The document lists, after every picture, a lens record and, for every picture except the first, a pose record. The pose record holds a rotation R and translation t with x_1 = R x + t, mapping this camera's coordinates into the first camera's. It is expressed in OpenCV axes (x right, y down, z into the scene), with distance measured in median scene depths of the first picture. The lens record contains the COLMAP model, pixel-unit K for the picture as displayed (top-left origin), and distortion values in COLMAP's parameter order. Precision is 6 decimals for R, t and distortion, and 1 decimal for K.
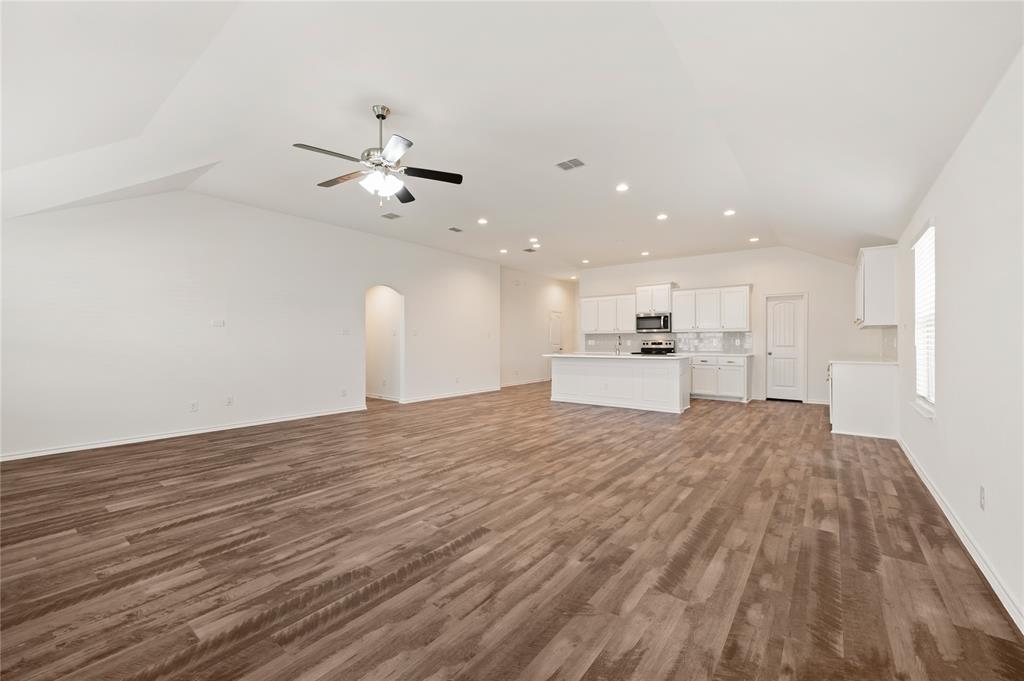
lens RADIAL K [[406.9, 0, 512.2], [0, 406.9, 342.5], [0, 0, 1]] dist [0.001555, 0.000004]
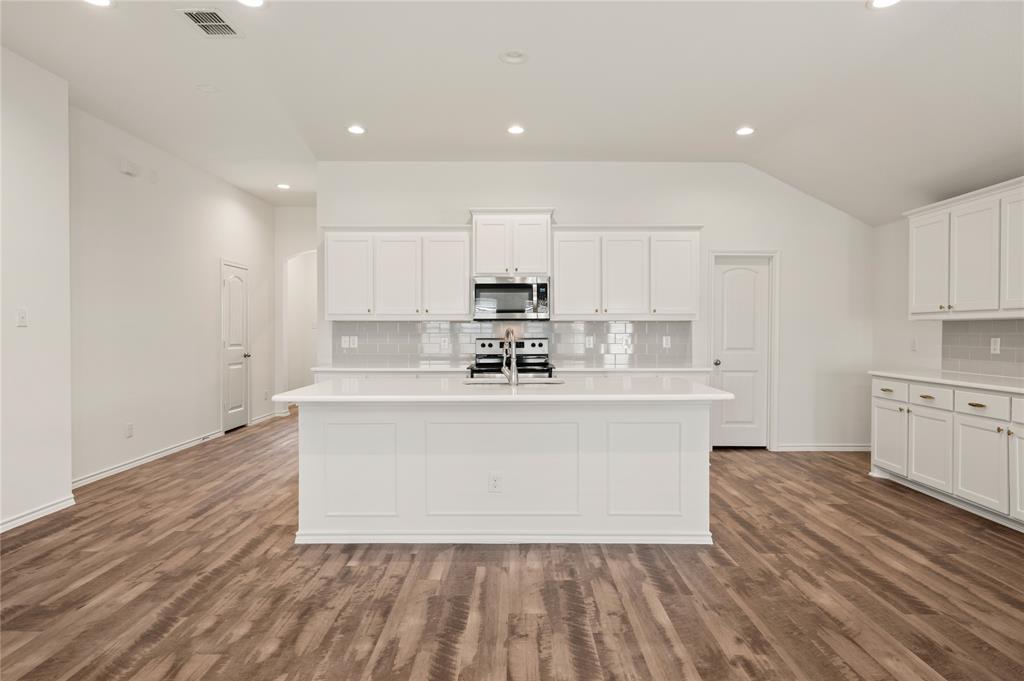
lens RADIAL K [[576.0, 0, 516.2], [0, 576.0, 339.2], [0, 0, 1]] dist [-0.001681, 0.000714]
pose [[0.797498, -0.007388, 0.603277, -0.027361], [0.000356, 0.999931, 0.011775, -0.012866], [-0.603322, -0.009176, 0.797445, 0.560744]]
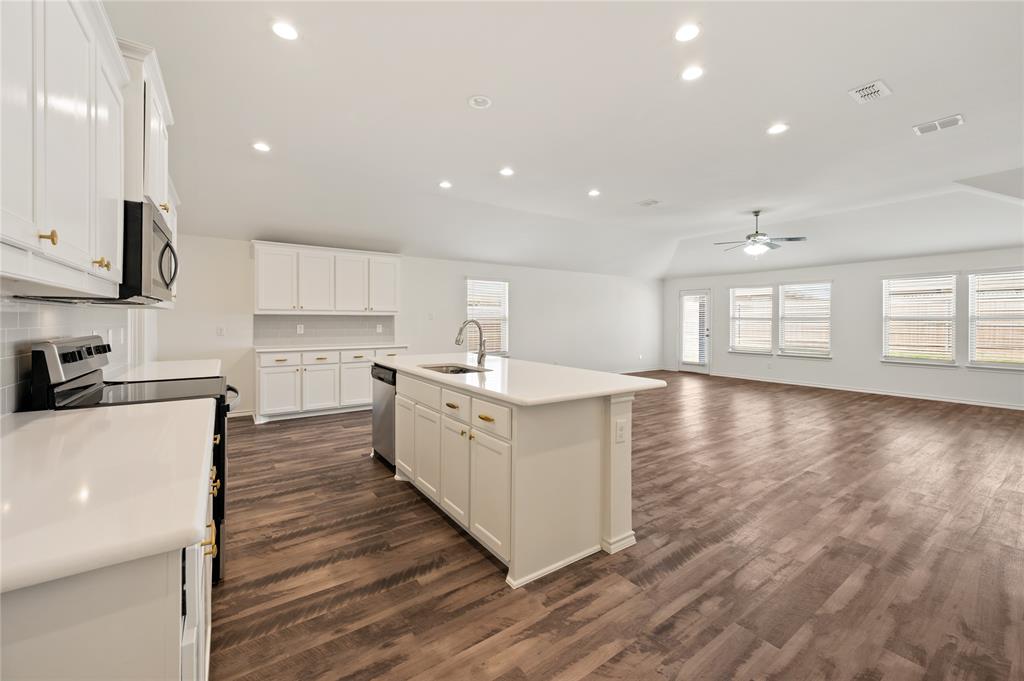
lens RADIAL K [[406.9, 0, 514.2], [0, 406.9, 320.8], [0, 0, 1]] dist [0.001555, 0.000004]
pose [[-0.953338, -0.002053, 0.301897, 0.091916], [-0.001687, 0.999997, 0.001473, -0.016446], [-0.301900, 0.000895, -0.953339, 1.294684]]
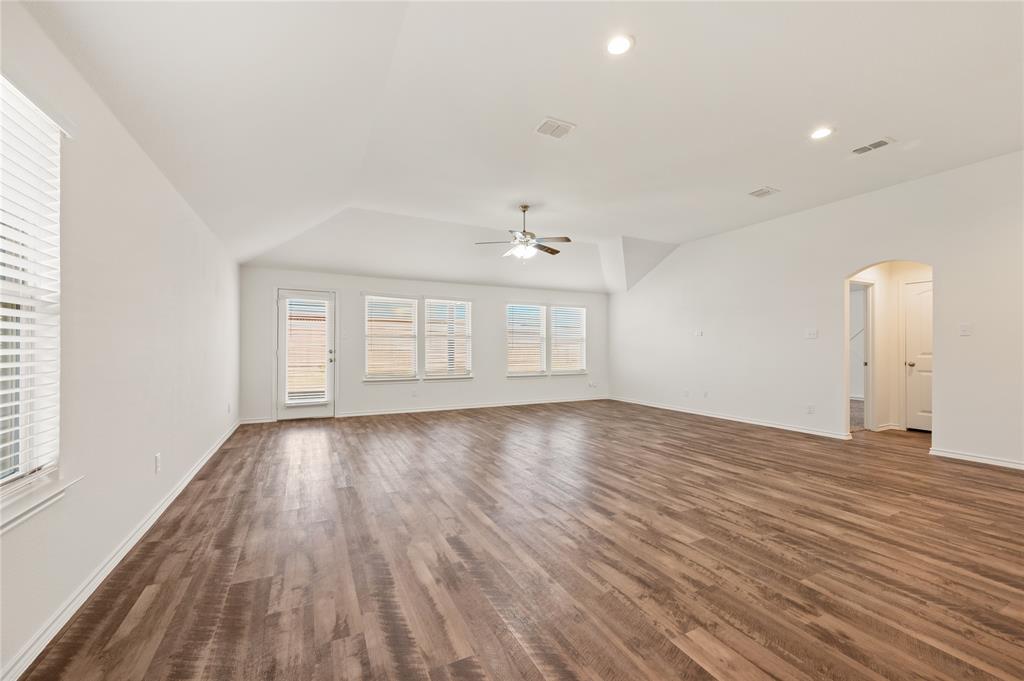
lens RADIAL K [[406.9, 0, 515.9], [0, 406.9, 345.6], [0, 0, 1]] dist [0.001555, 0.000004]
pose [[-0.432751, -0.005878, -0.901494, 0.485322], [-0.004188, 0.999981, -0.004510, 0.000529], [0.901504, 0.001824, -0.432767, 0.662867]]
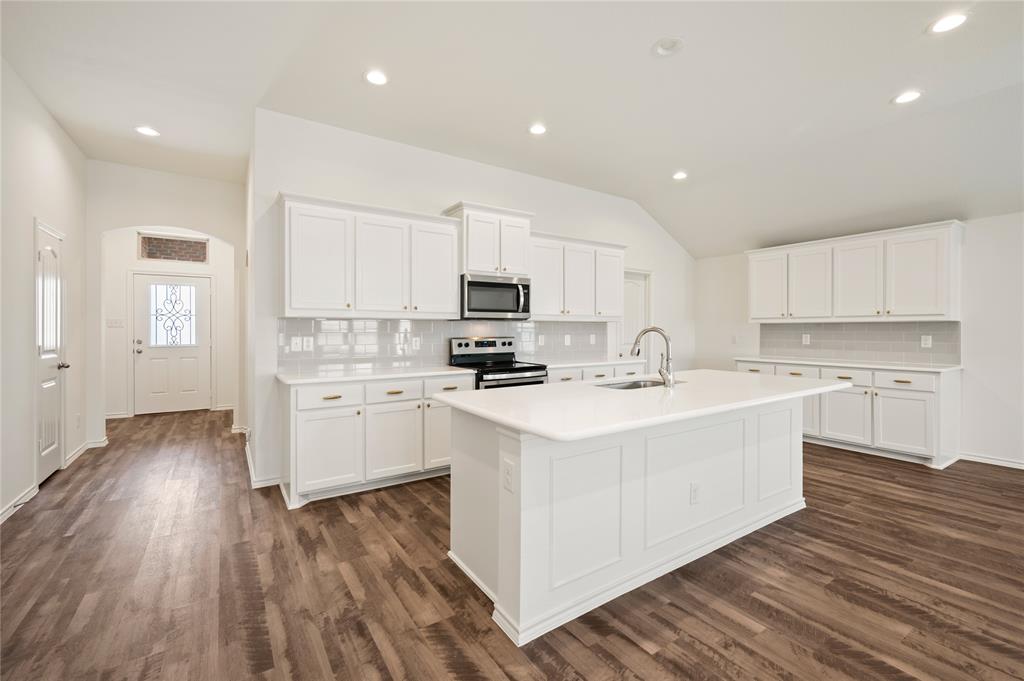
lens RADIAL K [[438.1, 0, 520.6], [0, 438.1, 333.5], [0, 0, 1]] dist [0.000105, 0.000288]
pose [[0.318893, -0.006441, 0.947769, -0.106343], [0.001169, 0.999979, 0.006402, -0.013893], [-0.947790, -0.000934, 0.318894, 0.923442]]
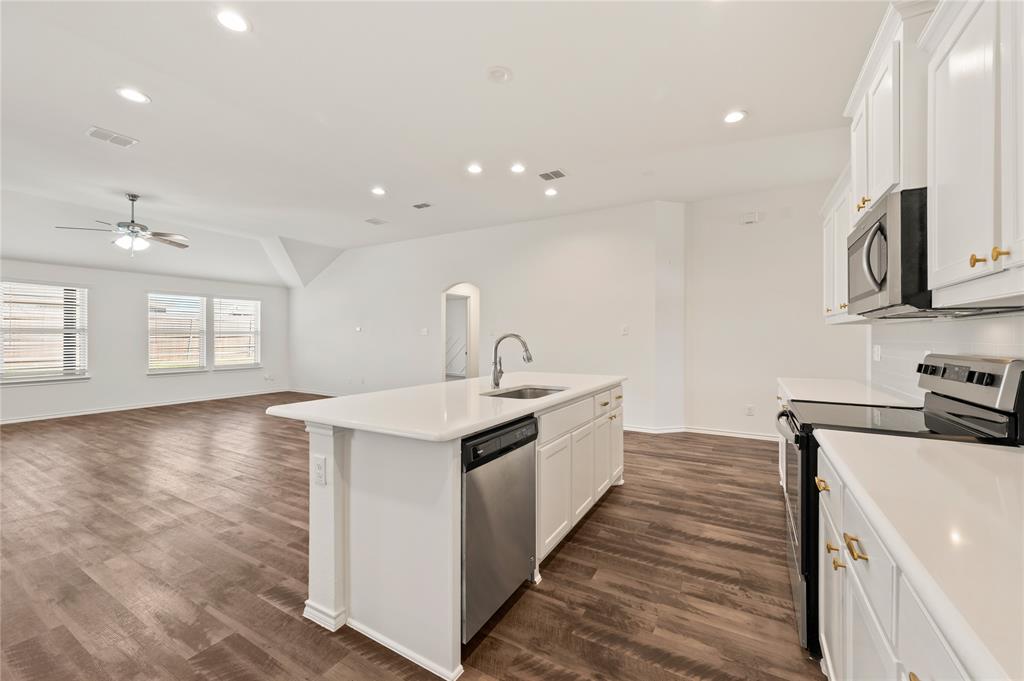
lens RADIAL K [[406.9, 0, 514.8], [0, 406.9, 336.9], [0, 0, 1]] dist [0.001555, 0.000004]
pose [[0.124506, 0.002894, -0.992215, 0.580588], [-0.003300, 0.999991, 0.002502, -0.015130], [0.992213, 0.002963, 0.124514, 0.896844]]
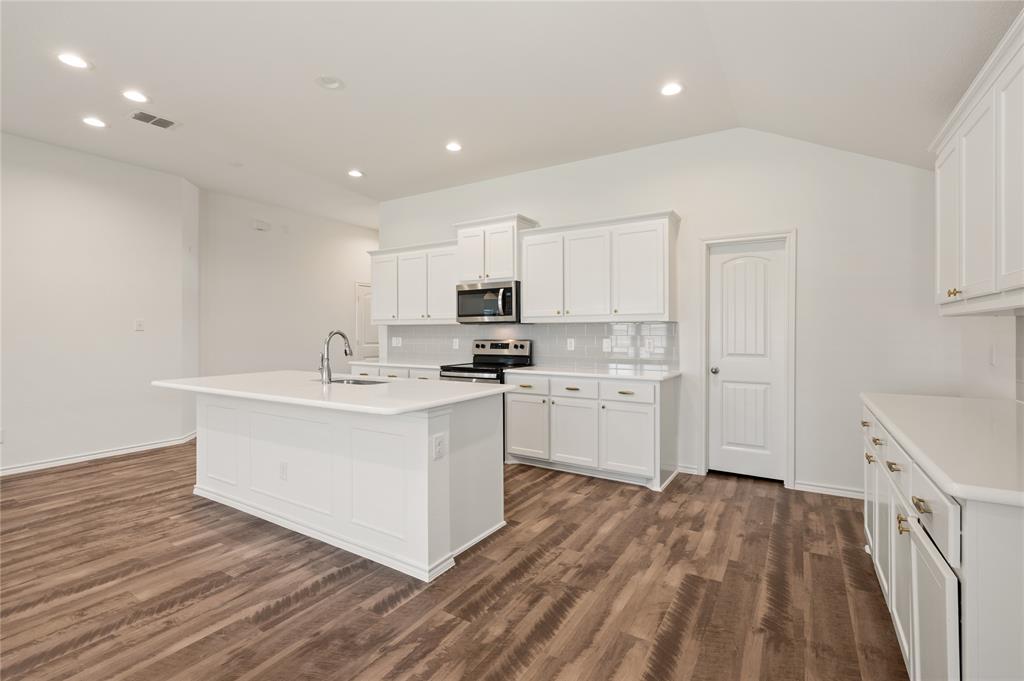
lens RADIAL K [[467.1, 0, 510.4], [0, 467.1, 329.3], [0, 0, 1]] dist [0.000575, 0.000451]
pose [[0.996155, 0.000539, 0.087609, 0.365022], [0.000159, 0.999968, -0.007955, -0.014607], [-0.087610, 0.007938, 0.996123, 0.510451]]
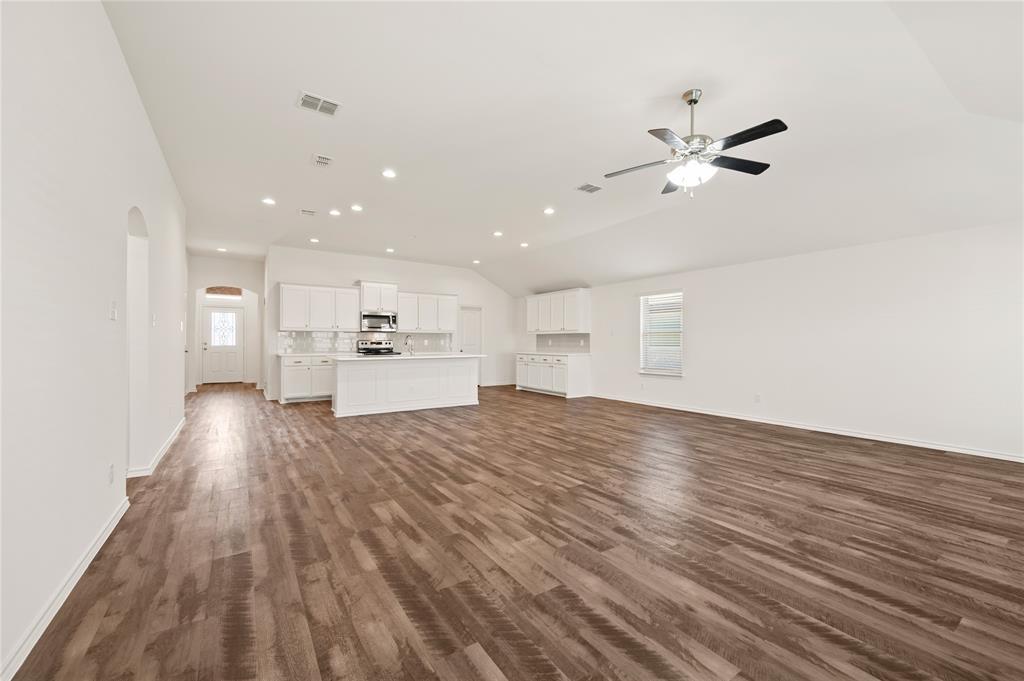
lens RADIAL K [[406.9, 0, 521.1], [0, 406.9, 341.8], [0, 0, 1]] dist [0.001555, 0.000004]
pose [[0.315059, 0.002249, 0.949069, -0.520181], [-0.002074, 0.999996, -0.001681, 0.000165], [-0.949070, -0.001439, 0.315063, 0.420136]]
